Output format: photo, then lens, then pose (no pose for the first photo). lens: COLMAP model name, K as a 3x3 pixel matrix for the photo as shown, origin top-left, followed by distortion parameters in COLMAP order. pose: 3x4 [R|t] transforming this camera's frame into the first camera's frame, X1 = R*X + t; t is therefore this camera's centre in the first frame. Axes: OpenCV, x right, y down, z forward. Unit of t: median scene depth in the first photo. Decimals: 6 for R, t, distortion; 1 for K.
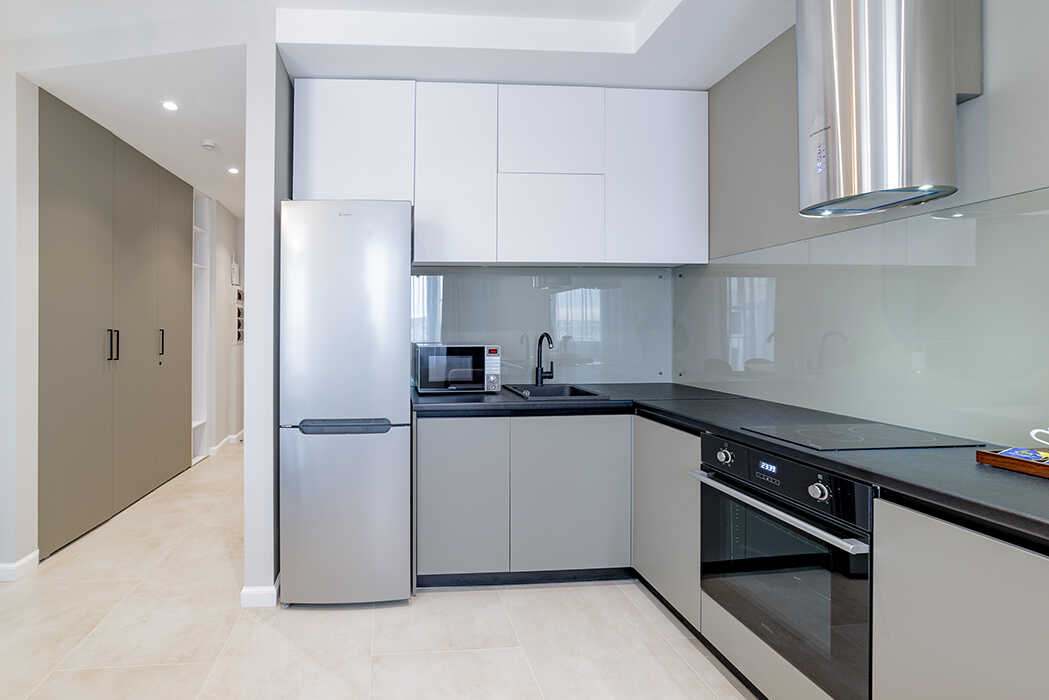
lens RADIAL K [[435.7, 0, 518.8], [0, 435.7, 330.3], [0, 0, 1]] dist [-0.008155, 0.000233]
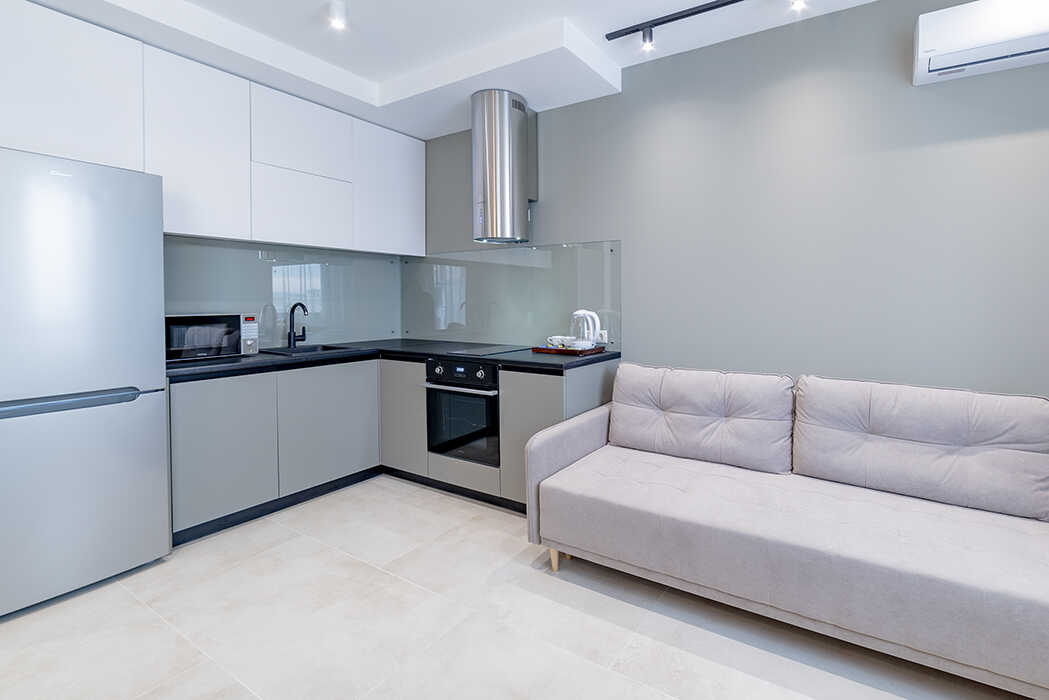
lens RADIAL K [[435.7, 0, 518.8], [0, 435.7, 330.3], [0, 0, 1]] dist [-0.008155, 0.000233]
pose [[0.796869, -0.037344, 0.602996, -0.198514], [-0.000809, 0.998021, 0.062877, 0.006045], [-0.604151, -0.050592, 0.795262, -0.359741]]
